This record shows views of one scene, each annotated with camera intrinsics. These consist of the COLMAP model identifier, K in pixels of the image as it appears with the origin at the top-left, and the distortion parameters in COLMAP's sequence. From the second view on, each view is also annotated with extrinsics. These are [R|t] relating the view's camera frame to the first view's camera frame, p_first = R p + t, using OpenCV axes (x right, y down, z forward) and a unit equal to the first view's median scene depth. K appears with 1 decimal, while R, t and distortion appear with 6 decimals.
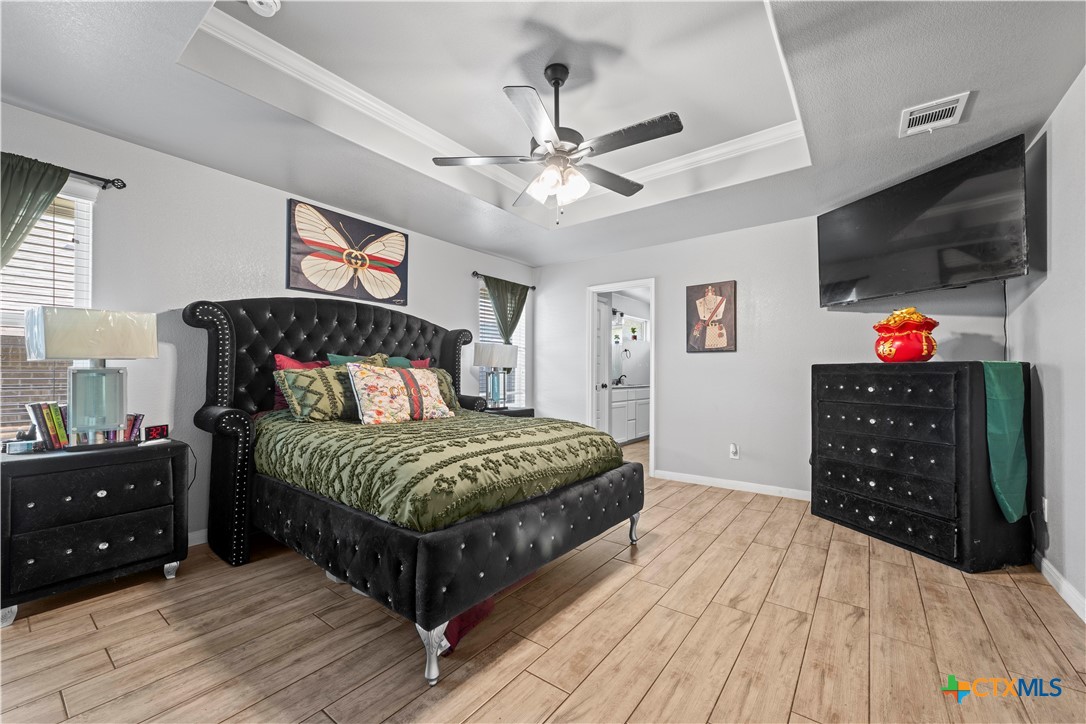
lens RADIAL K [[430.0, 0, 543.0], [0, 430.0, 369.8], [0, 0, 1]] dist [-0.000237, -0.000434]
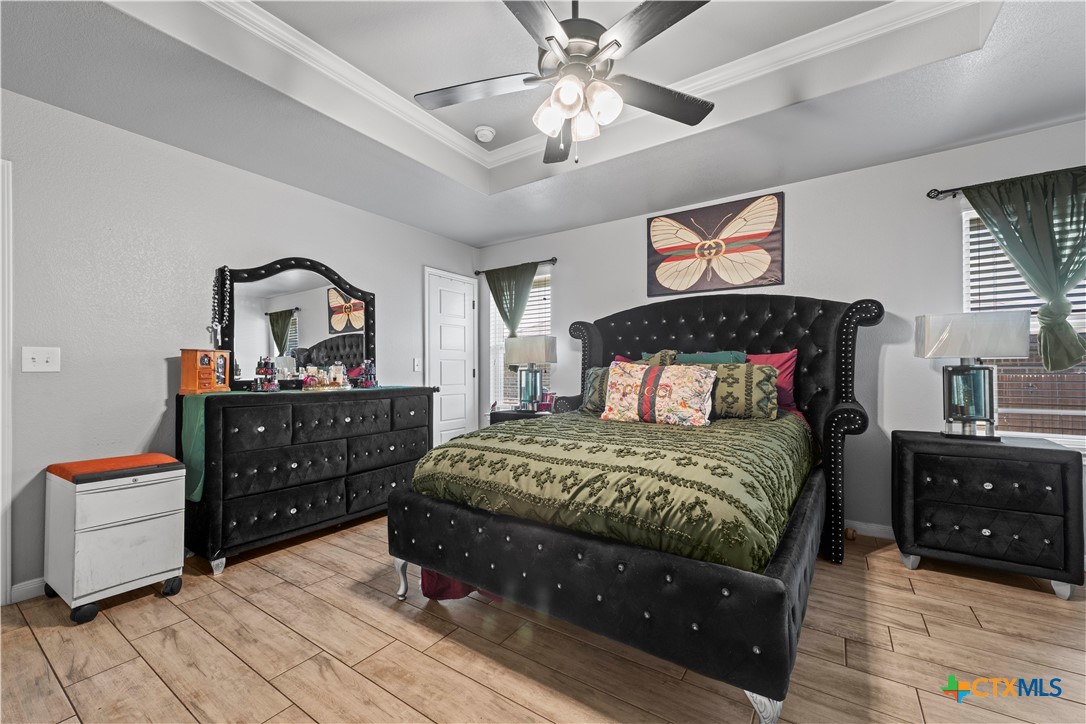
lens RADIAL K [[430.0, 0, 545.5], [0, 430.0, 365.0], [0, 0, 1]] dist [-0.000237, -0.000434]
pose [[0.064137, -0.012370, -0.997864, 0.532311], [0.013037, 0.999848, -0.011557, 0.002987], [0.997856, -0.012268, 0.064288, 0.638465]]
